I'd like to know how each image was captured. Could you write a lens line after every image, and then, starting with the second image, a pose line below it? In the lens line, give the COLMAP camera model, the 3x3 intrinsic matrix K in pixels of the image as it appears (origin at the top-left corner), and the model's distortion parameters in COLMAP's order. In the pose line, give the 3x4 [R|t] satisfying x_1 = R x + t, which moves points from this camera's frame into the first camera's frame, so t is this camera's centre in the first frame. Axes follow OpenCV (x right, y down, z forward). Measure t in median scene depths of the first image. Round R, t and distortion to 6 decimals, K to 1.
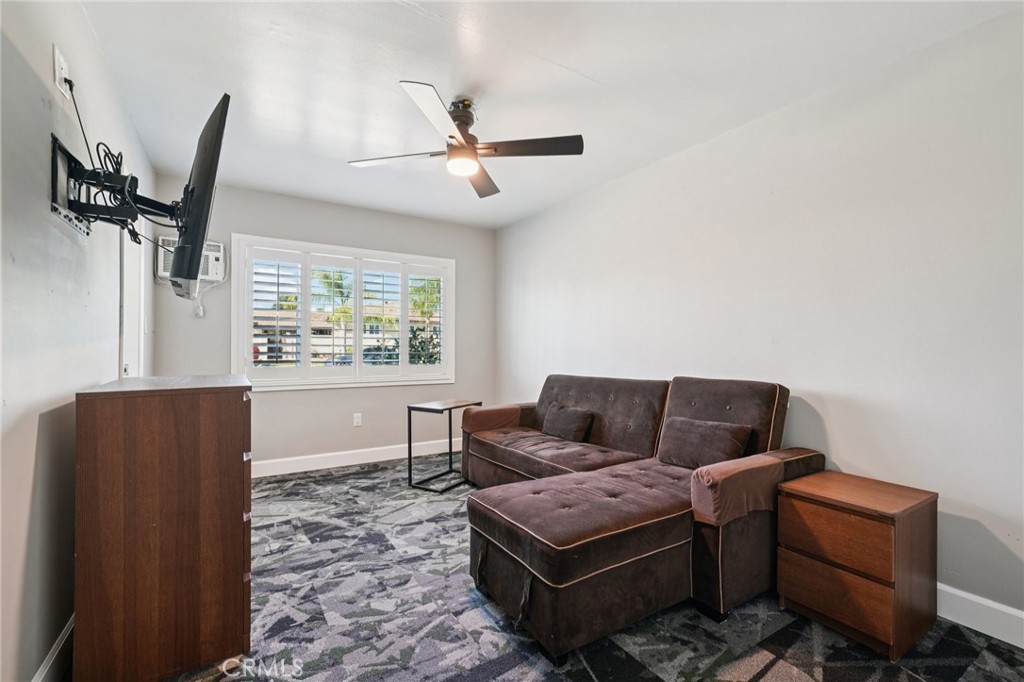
lens RADIAL K [[462.5, 0, 513.9], [0, 462.5, 342.1], [0, 0, 1]] dist [0.007380, 0.000375]
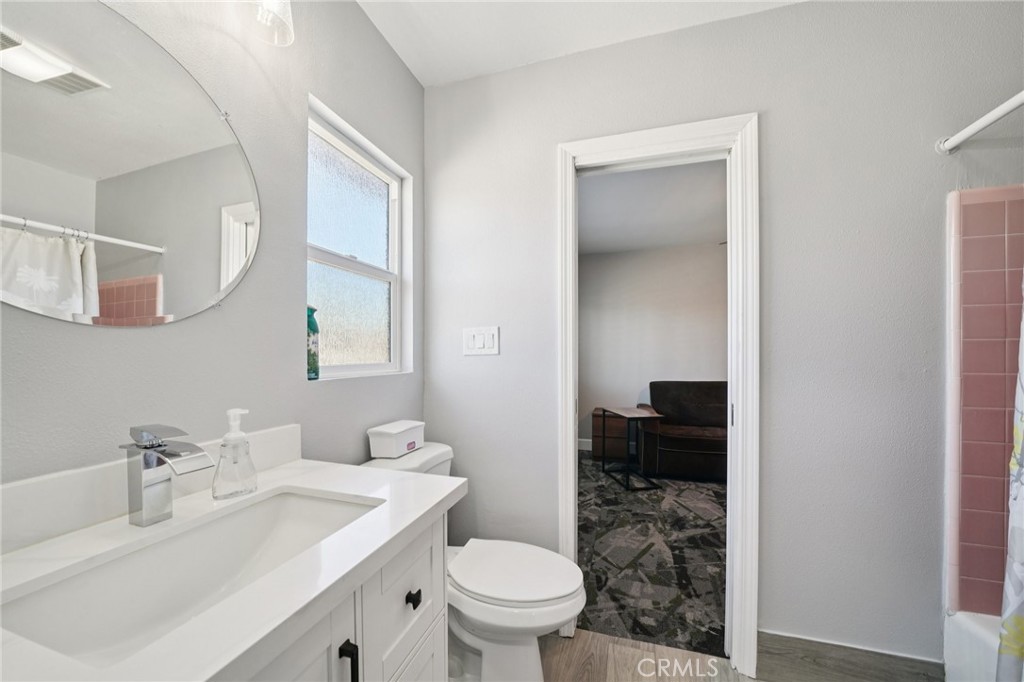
lens RADIAL K [[382.4, 0, 513.1], [0, 382.4, 347.6], [0, 0, 1]] dist [-0.018784, 0.003071]
pose [[0.749601, -0.001825, 0.661887, -1.139816], [-0.002345, 0.999983, 0.005414, -0.040156], [-0.661885, -0.005610, 0.749584, 0.549085]]
